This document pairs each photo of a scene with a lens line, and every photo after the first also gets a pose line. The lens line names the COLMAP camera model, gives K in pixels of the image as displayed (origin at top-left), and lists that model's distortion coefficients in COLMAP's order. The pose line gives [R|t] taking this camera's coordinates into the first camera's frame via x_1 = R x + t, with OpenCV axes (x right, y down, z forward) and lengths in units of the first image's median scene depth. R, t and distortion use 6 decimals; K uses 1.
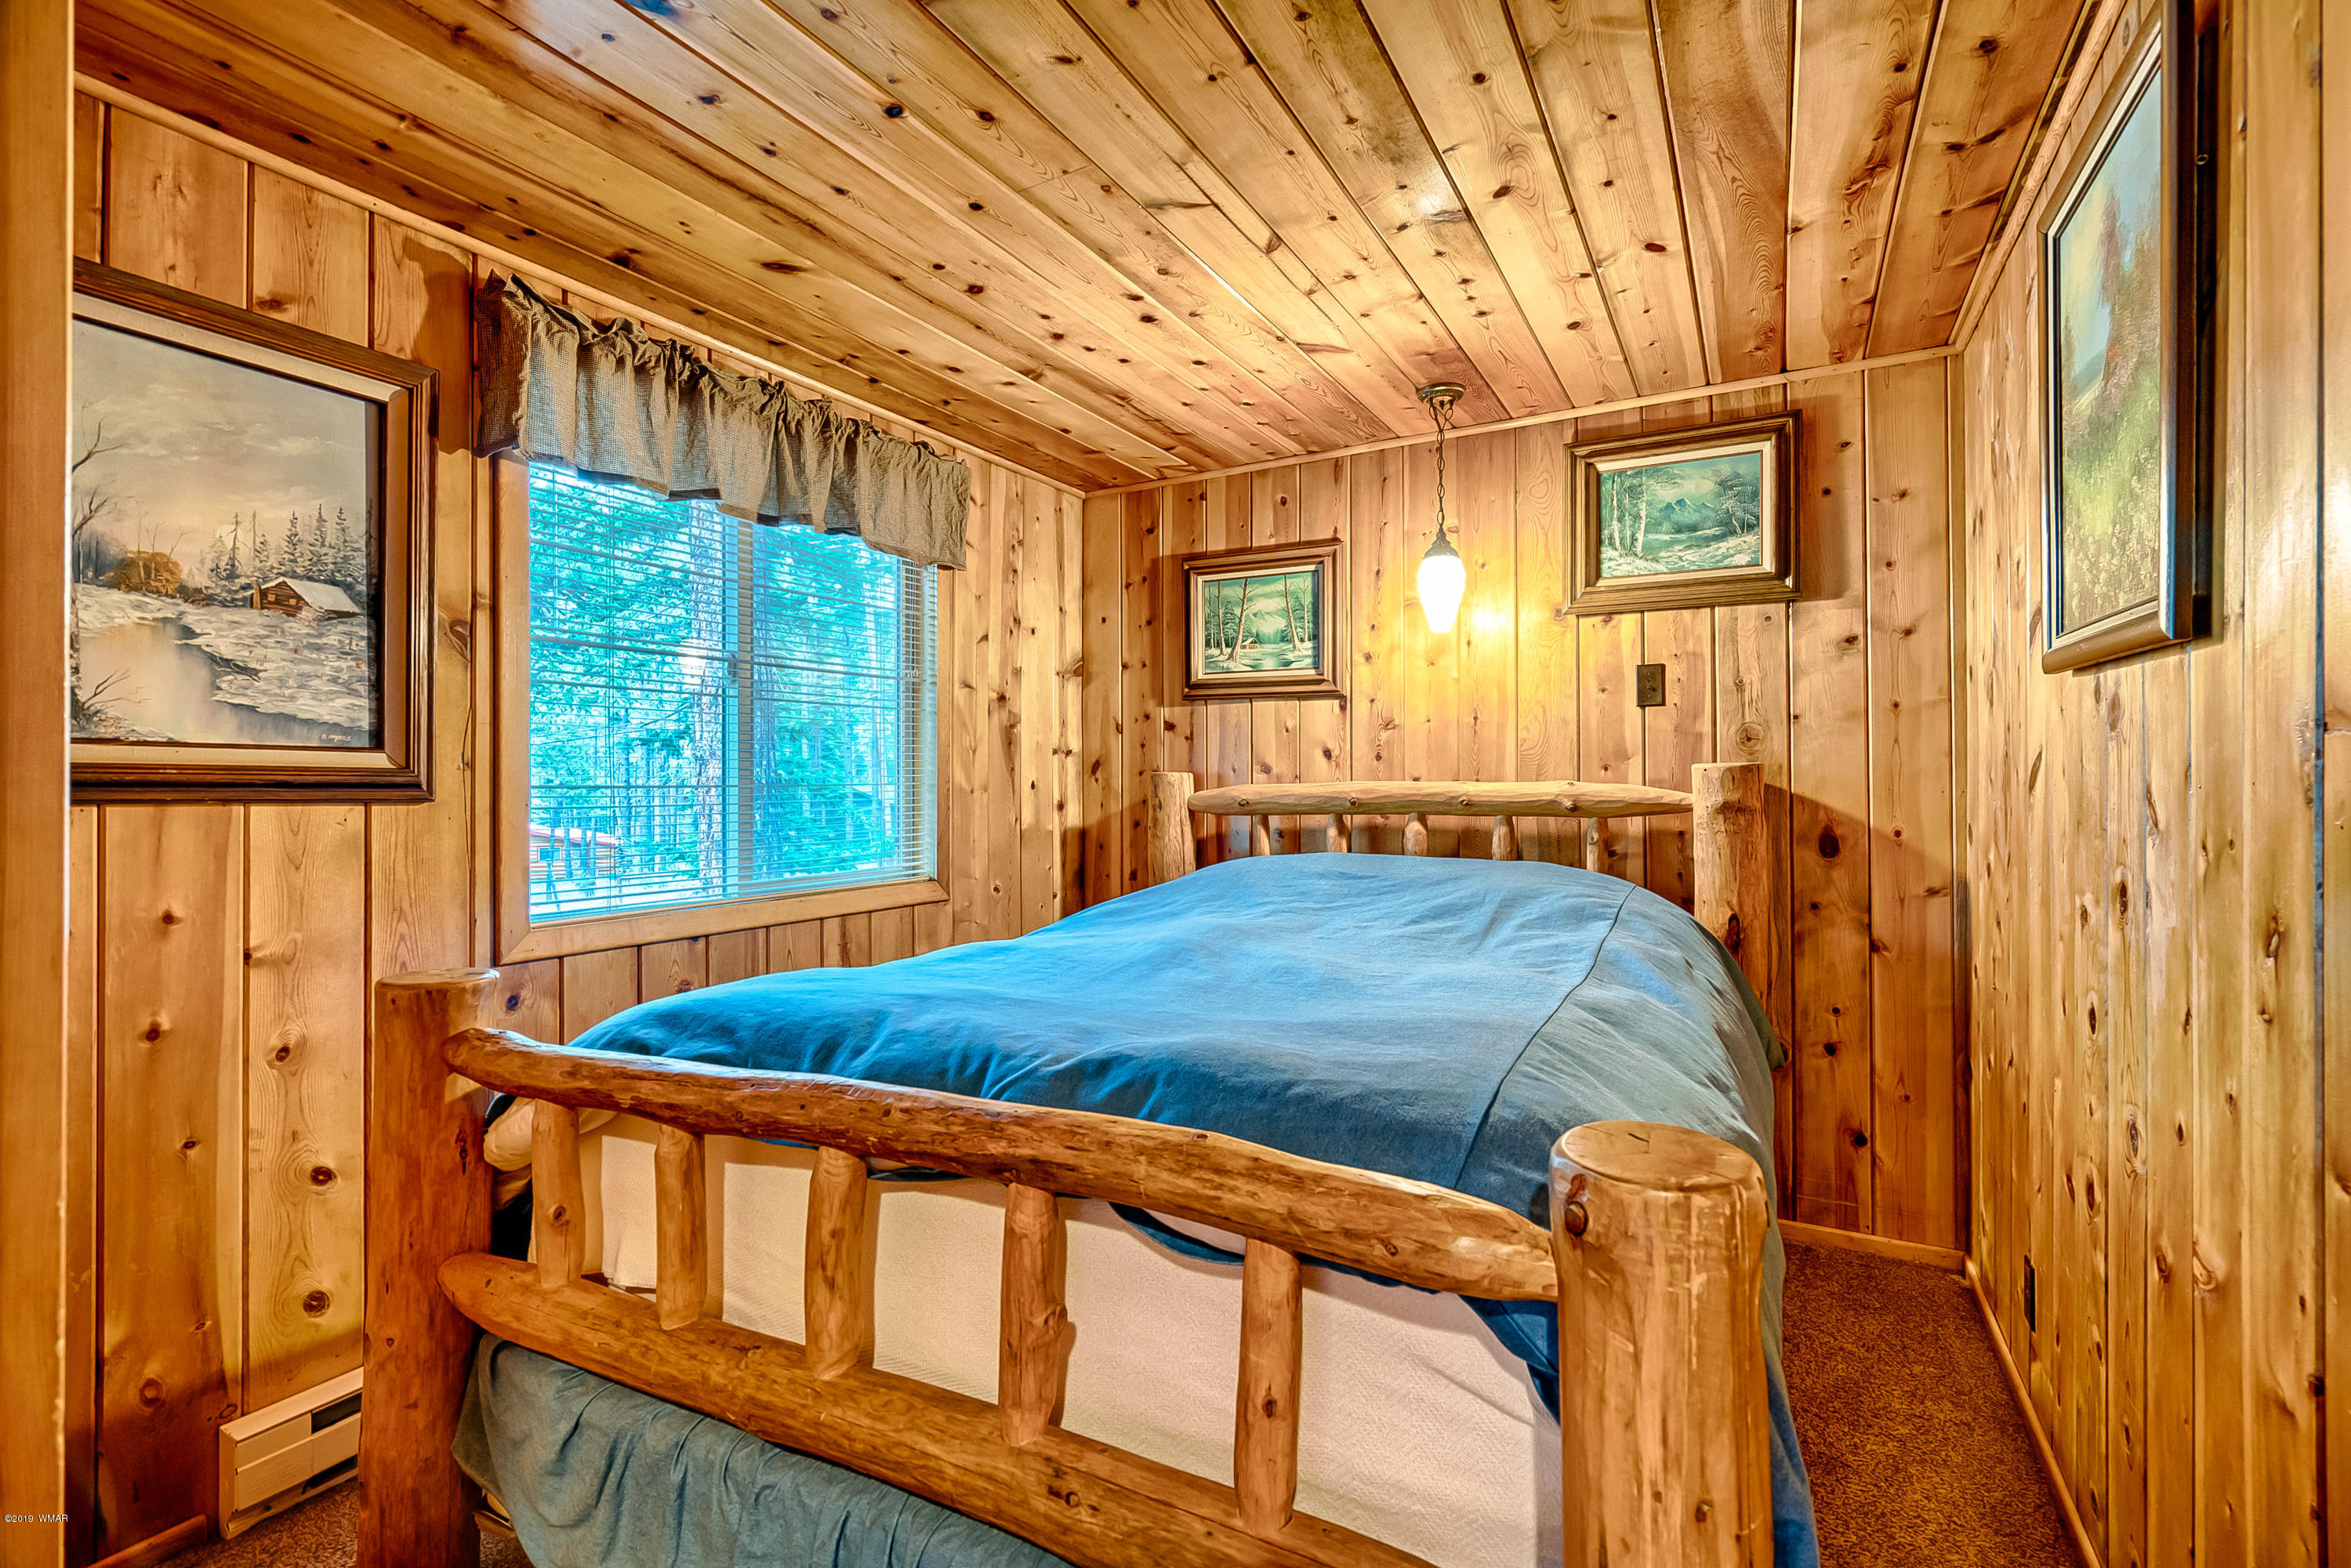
lens RADIAL K [[1048.2, 0, 1187.4], [0, 1048.2, 788.4], [0, 0, 1]] dist [-0.012507, 0.007457]
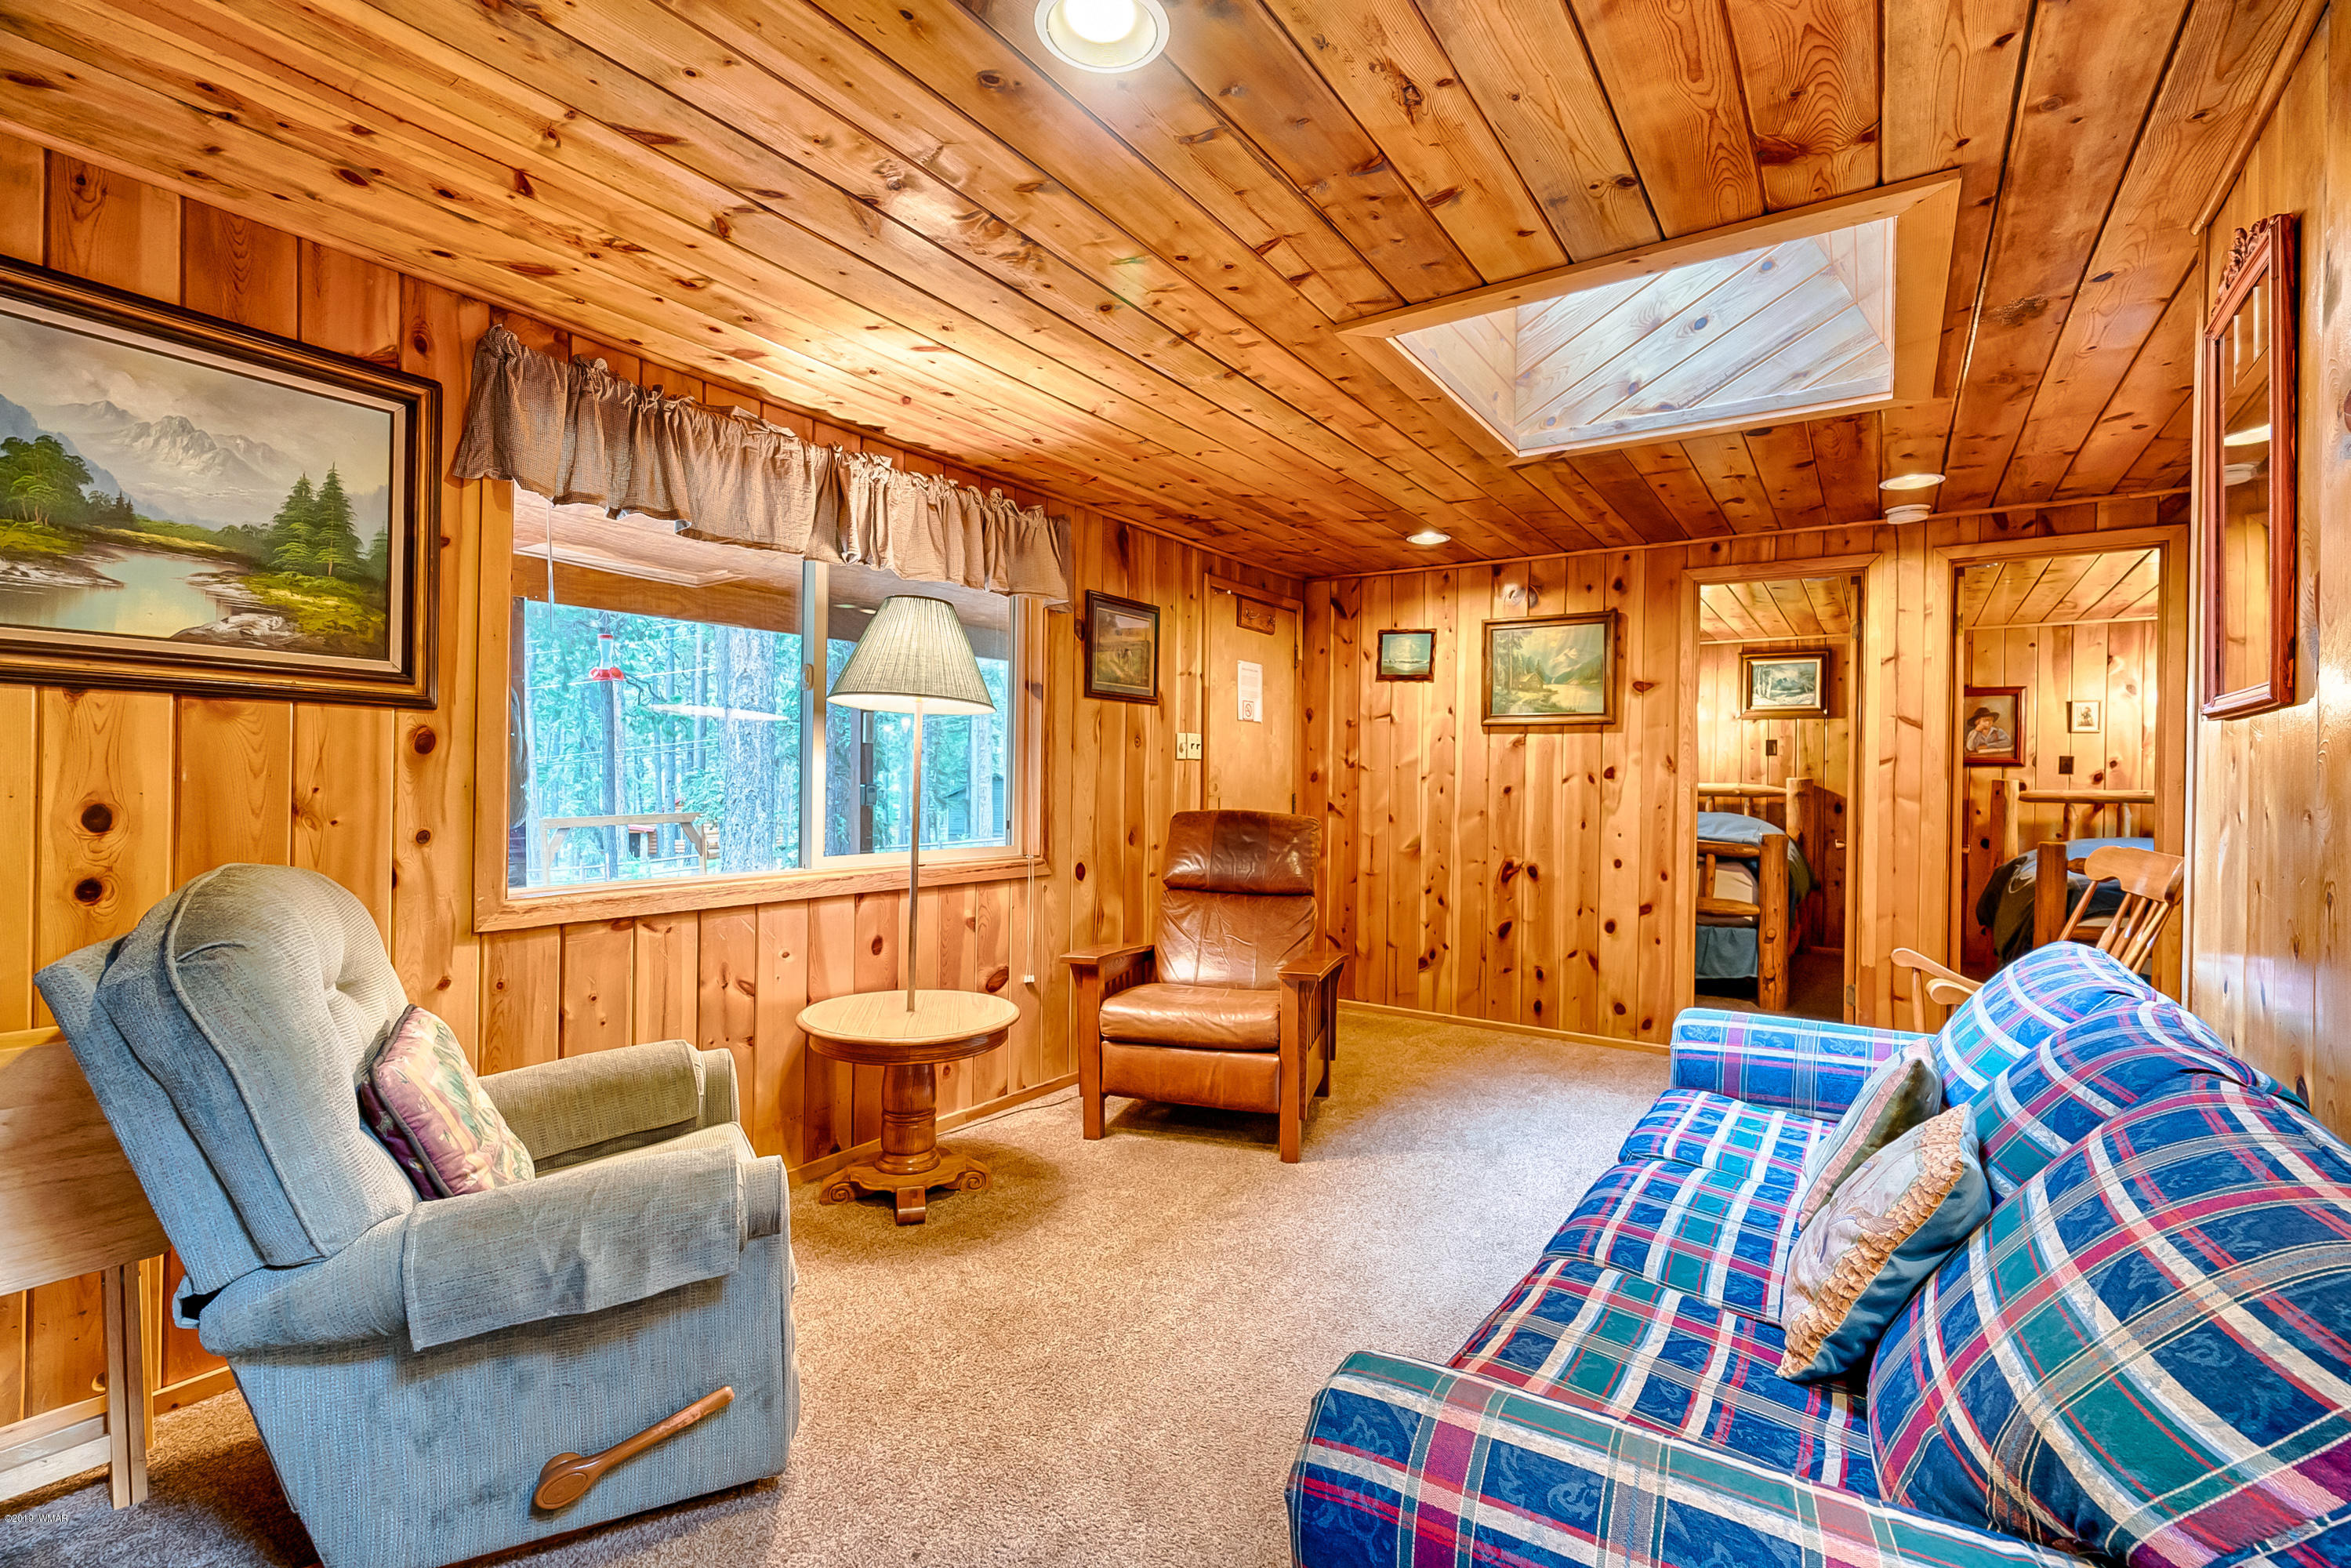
lens RADIAL K [[1048.2, 0, 1187.4], [0, 1048.2, 788.4], [0, 0, 1]] dist [-0.012507, 0.007457]
pose [[0.996583, 0.018244, -0.080553, -0.830119], [-0.017482, 0.999796, 0.010159, 0.003088], [0.080722, -0.008716, 0.996699, -1.789076]]
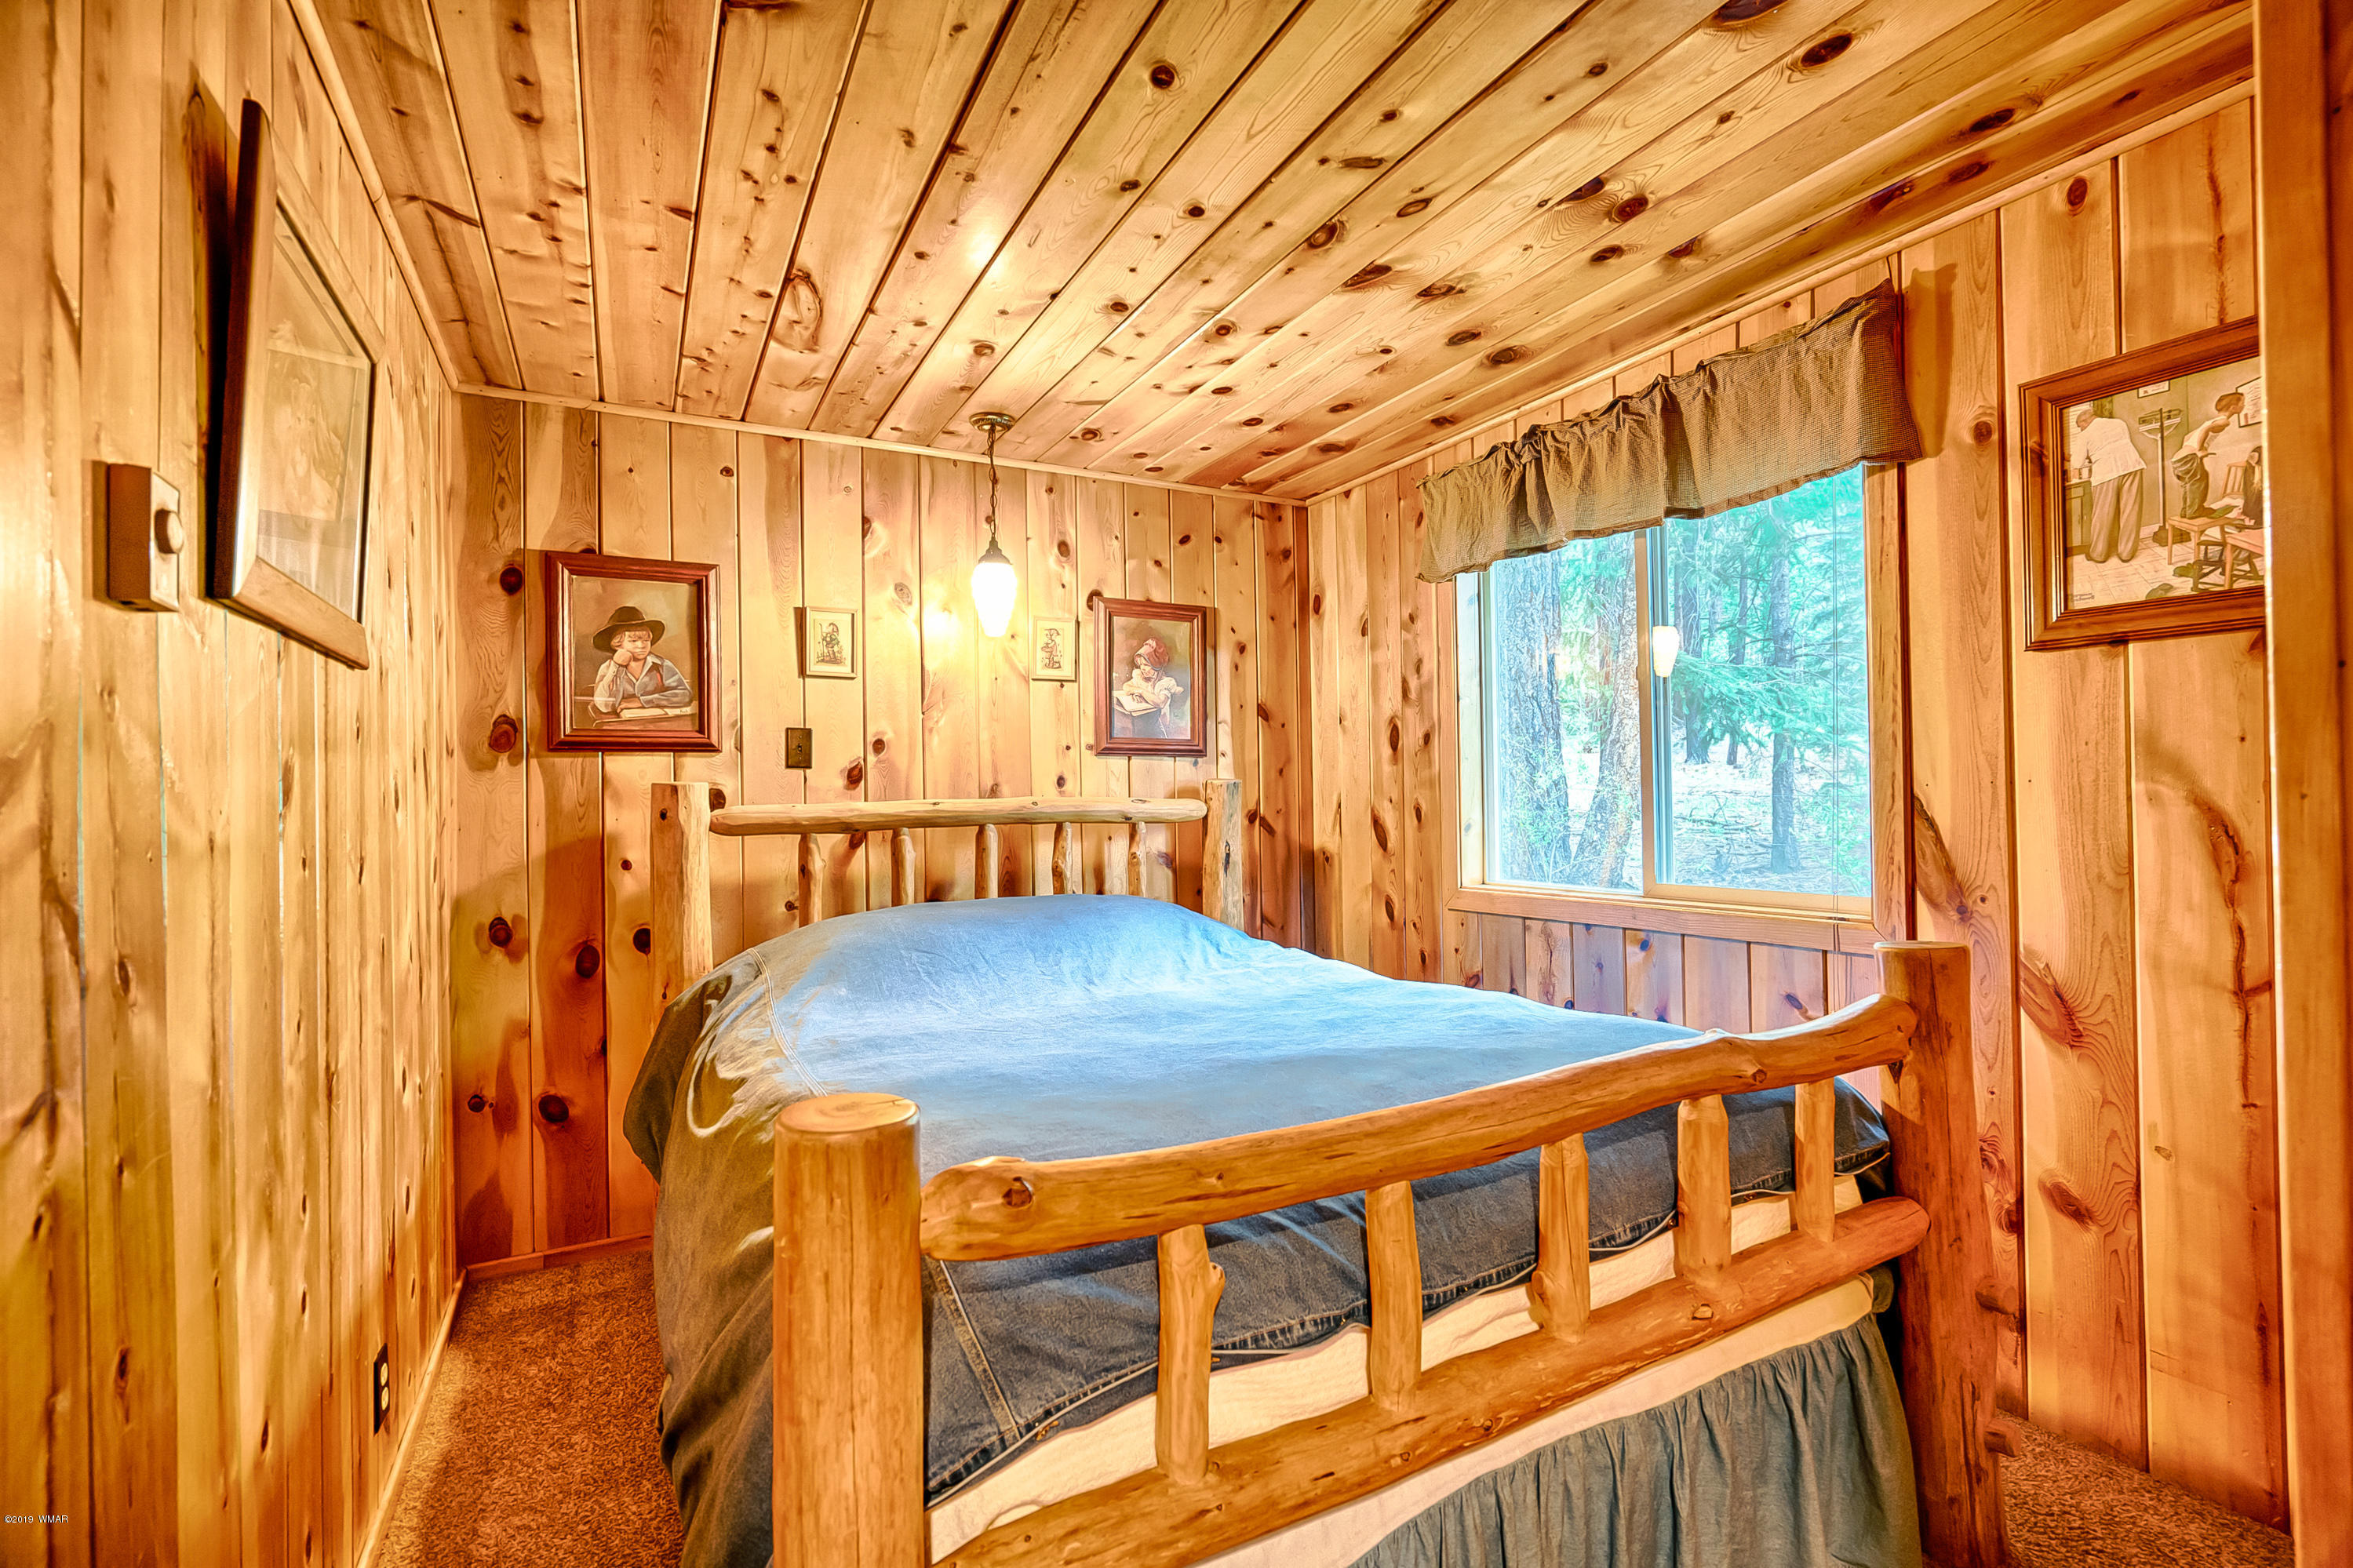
lens RADIAL K [[1048.9, 0, 1188.4], [0, 1048.9, 788.4], [0, 0, 1]] dist [-0.012507, 0.007457]
pose [[0.536629, -0.000367, 0.843818, 0.284226], [0.012881, 0.999887, -0.007757, -0.006439], [-0.843720, 0.015032, 0.536573, -0.167646]]
